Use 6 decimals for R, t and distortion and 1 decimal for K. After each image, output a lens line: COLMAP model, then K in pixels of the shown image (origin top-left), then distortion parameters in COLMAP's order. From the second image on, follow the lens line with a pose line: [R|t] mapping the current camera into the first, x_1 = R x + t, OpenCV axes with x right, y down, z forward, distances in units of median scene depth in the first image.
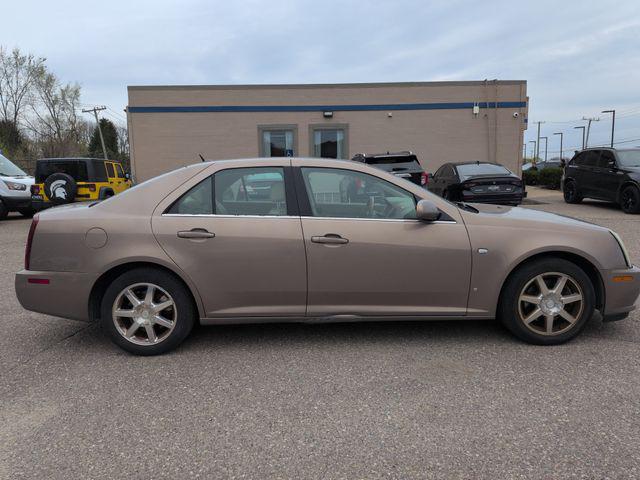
lens RADIAL K [[457.2, 0, 320.0], [0, 457.2, 240.0], [0, 0, 1]] dist [-0.000598, -0.004477]
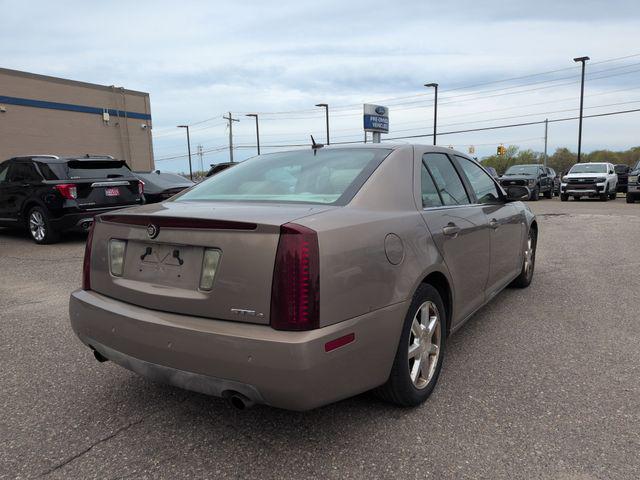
lens RADIAL K [[453.1, 0, 328.2], [0, 453.1, 239.7], [0, 0, 1]] dist [-0.006332, -0.003272]
pose [[0.557261, -0.098473, 0.824477, -0.192576], [0.125971, 0.991476, 0.033276, -0.009058], [-0.820726, 0.085317, 0.564916, 0.127508]]
